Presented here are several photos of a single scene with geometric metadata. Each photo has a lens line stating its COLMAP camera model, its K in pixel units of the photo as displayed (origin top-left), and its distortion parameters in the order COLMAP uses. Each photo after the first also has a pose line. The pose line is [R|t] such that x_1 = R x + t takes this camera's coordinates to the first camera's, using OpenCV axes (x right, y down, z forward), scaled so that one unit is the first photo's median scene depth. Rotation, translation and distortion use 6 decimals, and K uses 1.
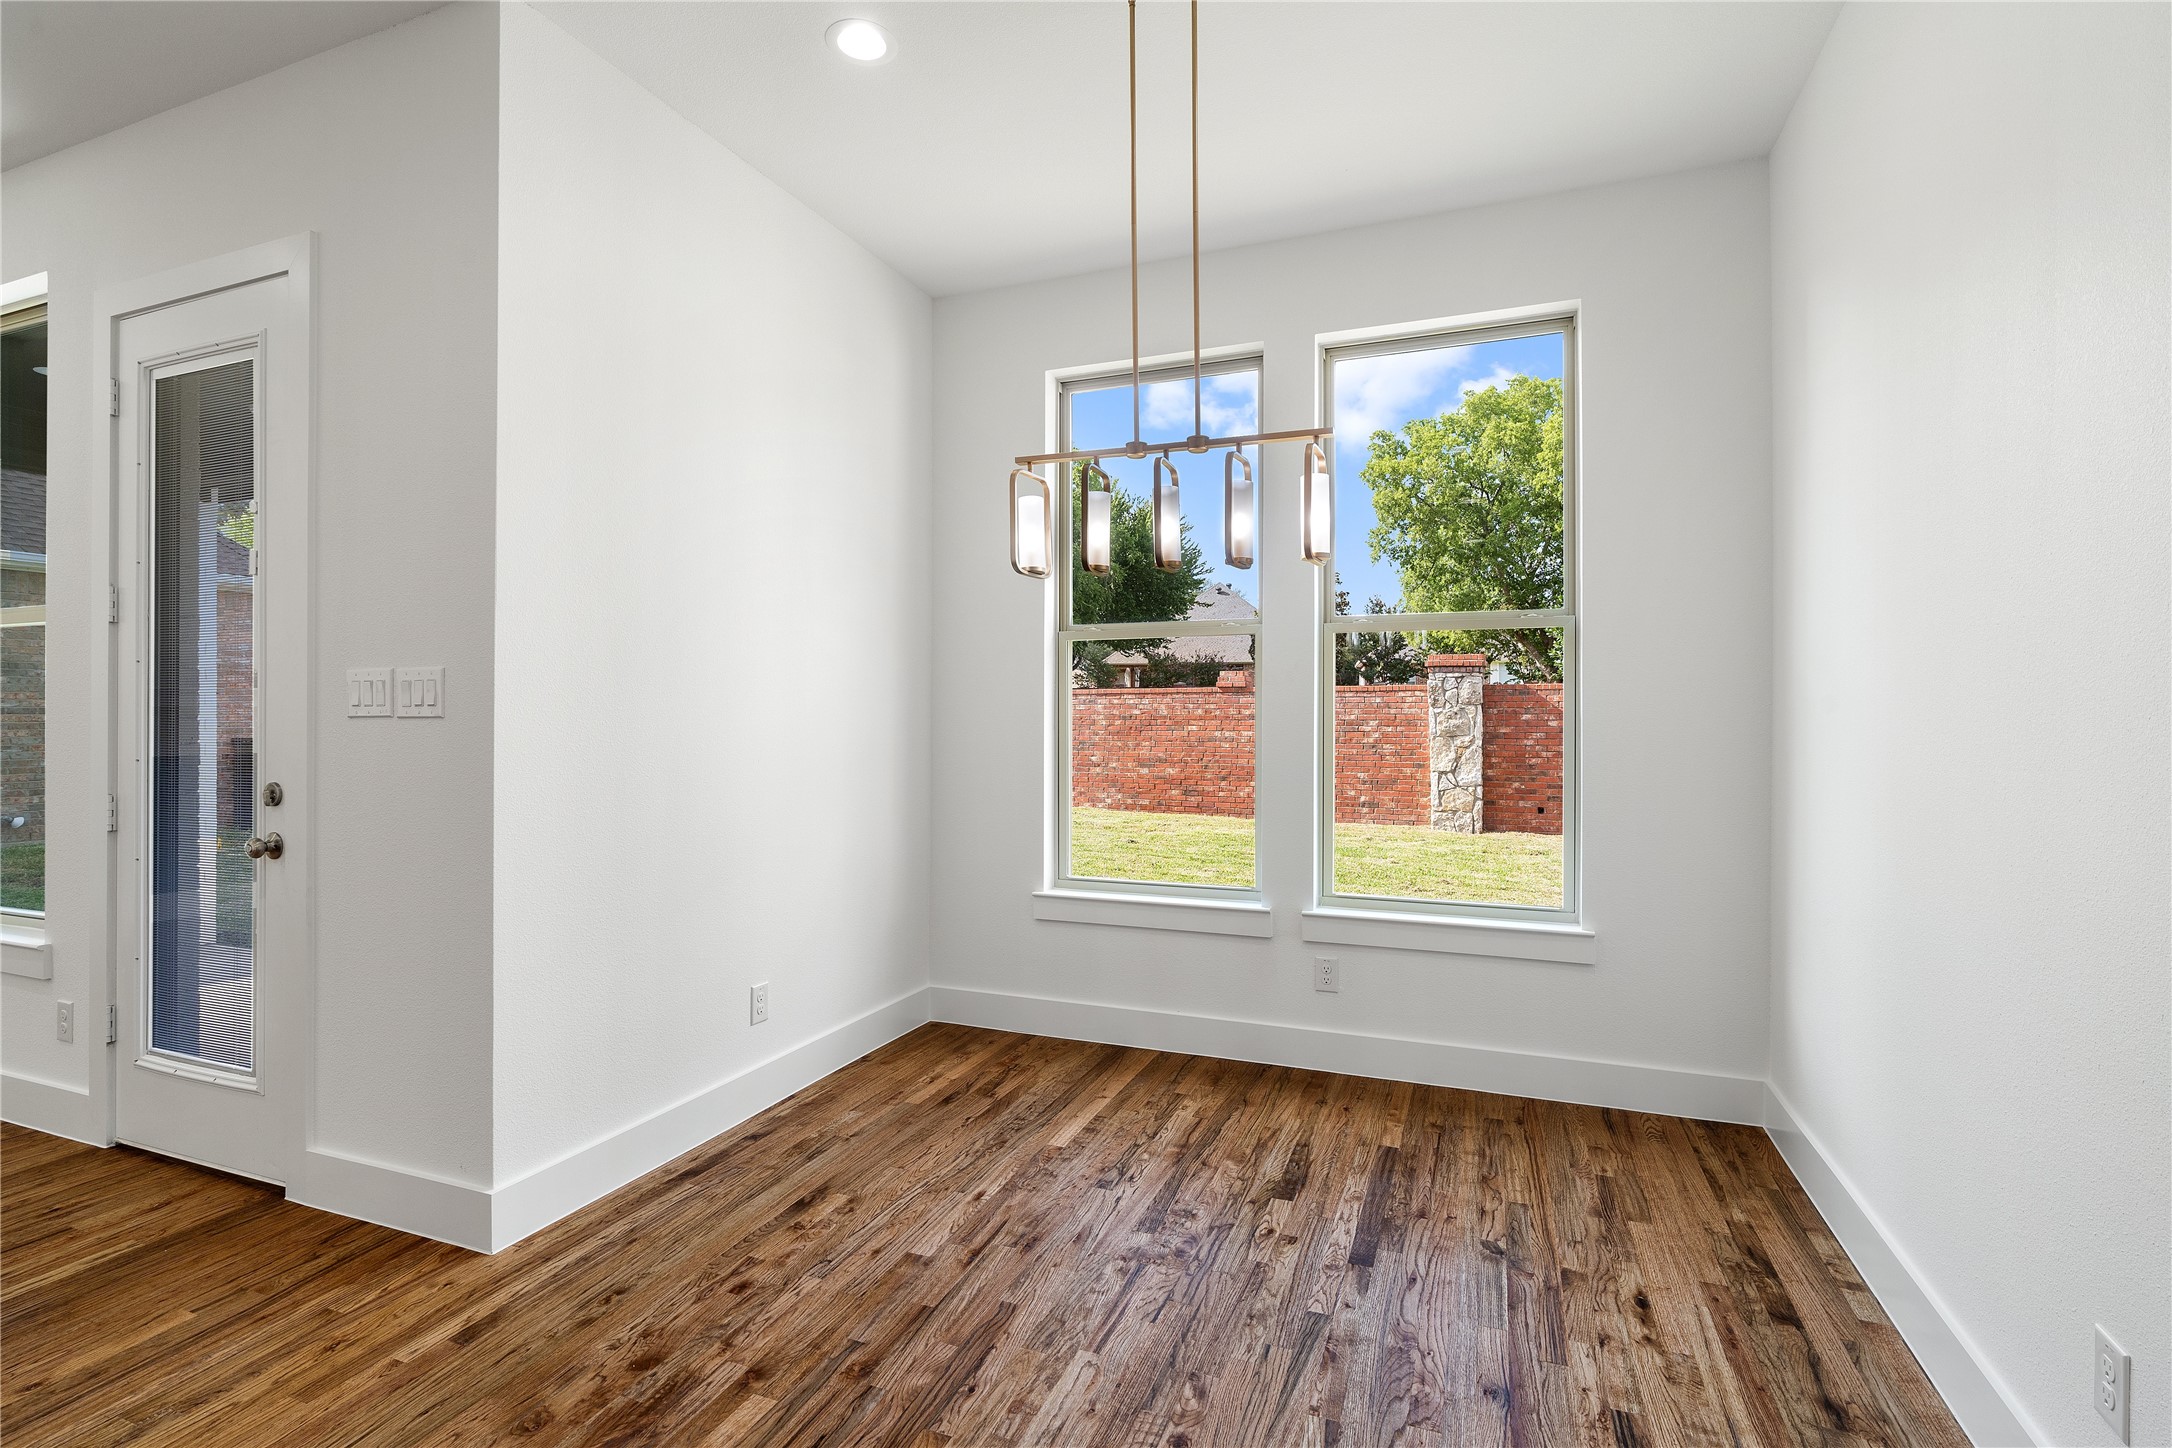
lens RADIAL K [[1015.3, 0, 1087.8], [0, 1015.3, 708.8], [0, 0, 1]] dist [-0.005733, 0.002830]
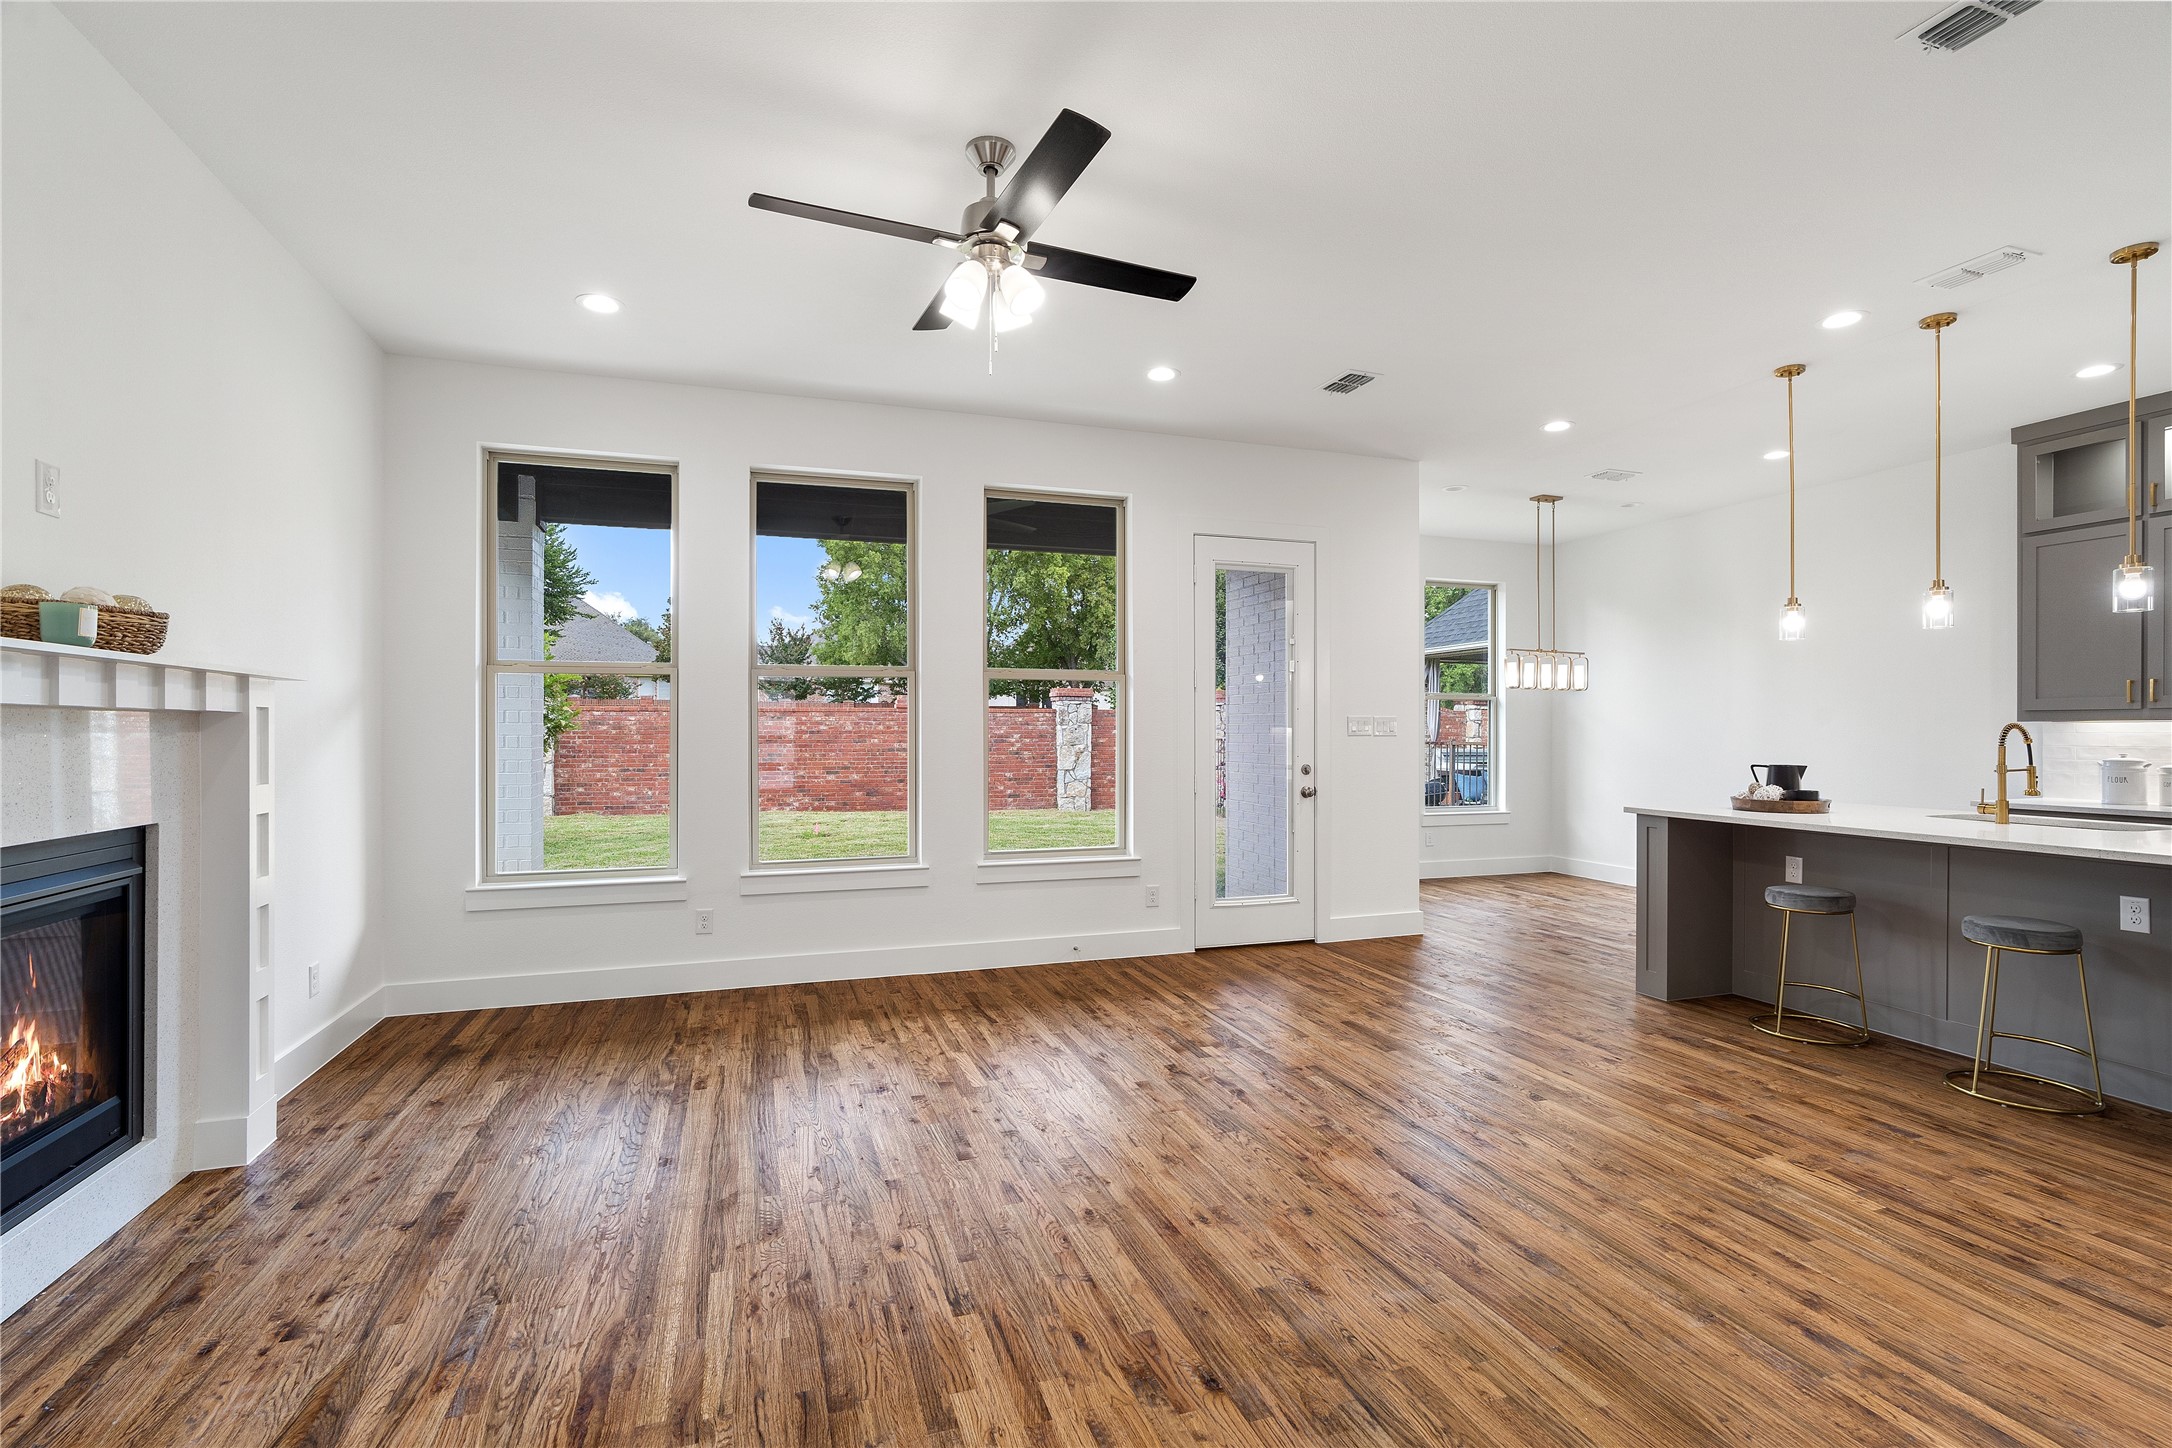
lens RADIAL K [[986.1, 0, 1085.2], [0, 986.1, 724.9], [0, 0, 1]] dist [-0.005359, 0.001710]
pose [[0.761905, 0.004011, 0.647676, -1.945072], [-0.006266, 0.999980, 0.001178, -0.011394], [-0.647658, -0.004956, 0.761915, -0.273883]]
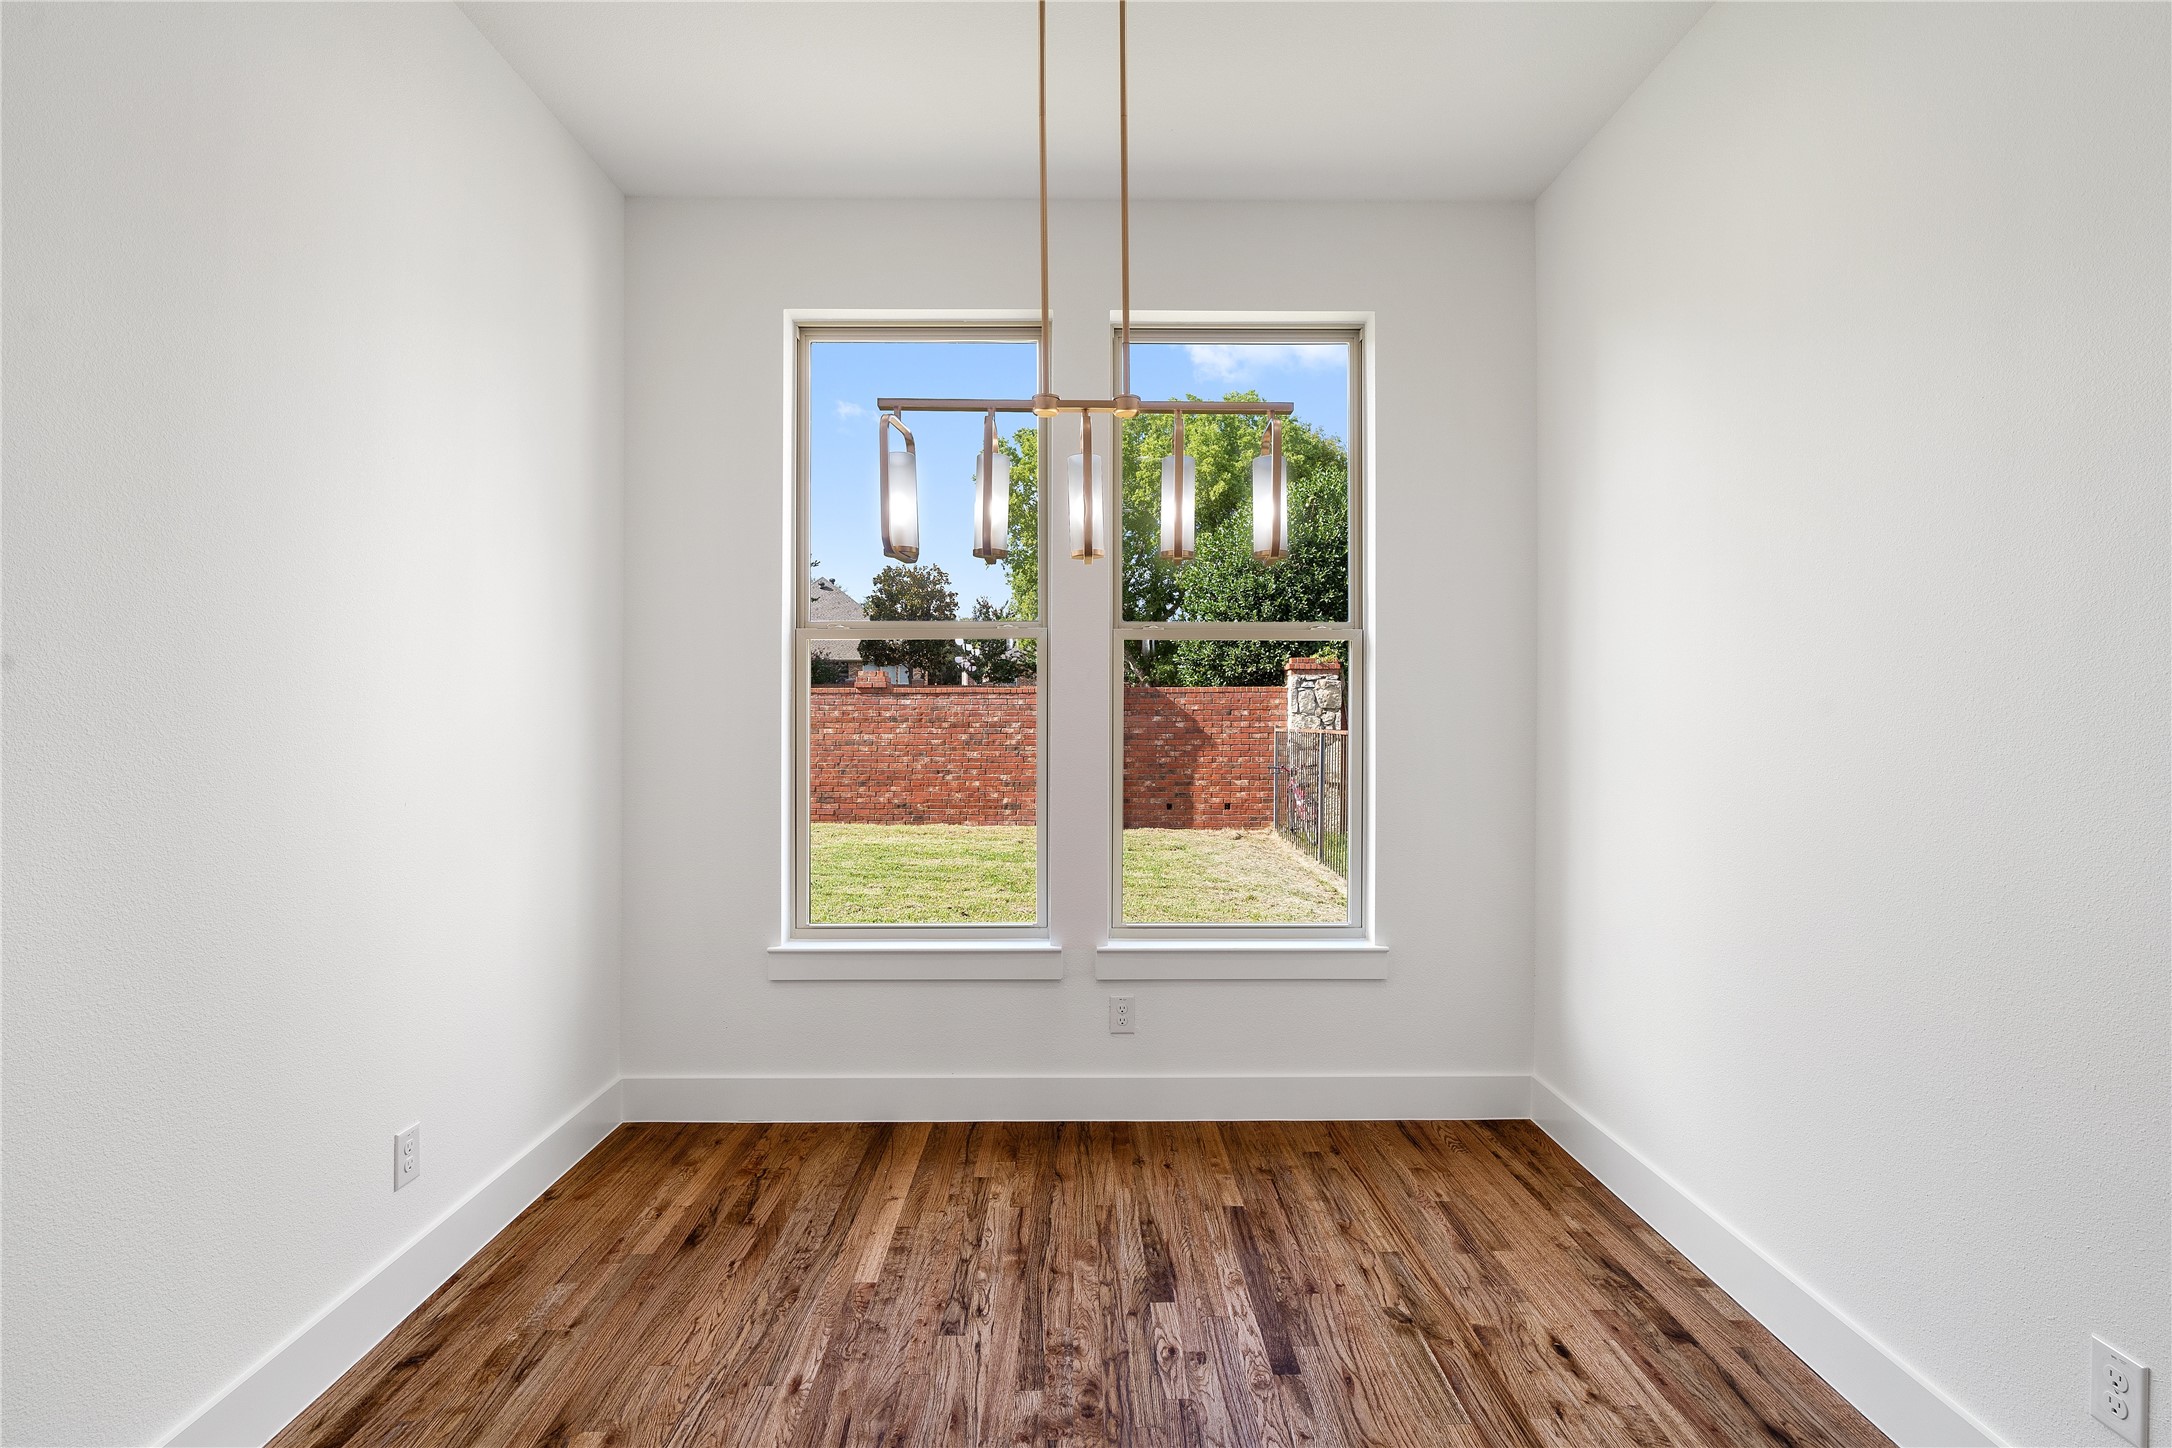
lens RADIAL K [[1015.3, 0, 1082.3], [0, 1015.3, 710.2], [0, 0, 1]] dist [-0.005733, 0.002830]
pose [[0.925846, 0.000224, 0.377900, -0.143036], [-0.001520, 0.999994, 0.003132, -0.014326], [-0.377897, -0.003474, 0.925841, 0.170632]]
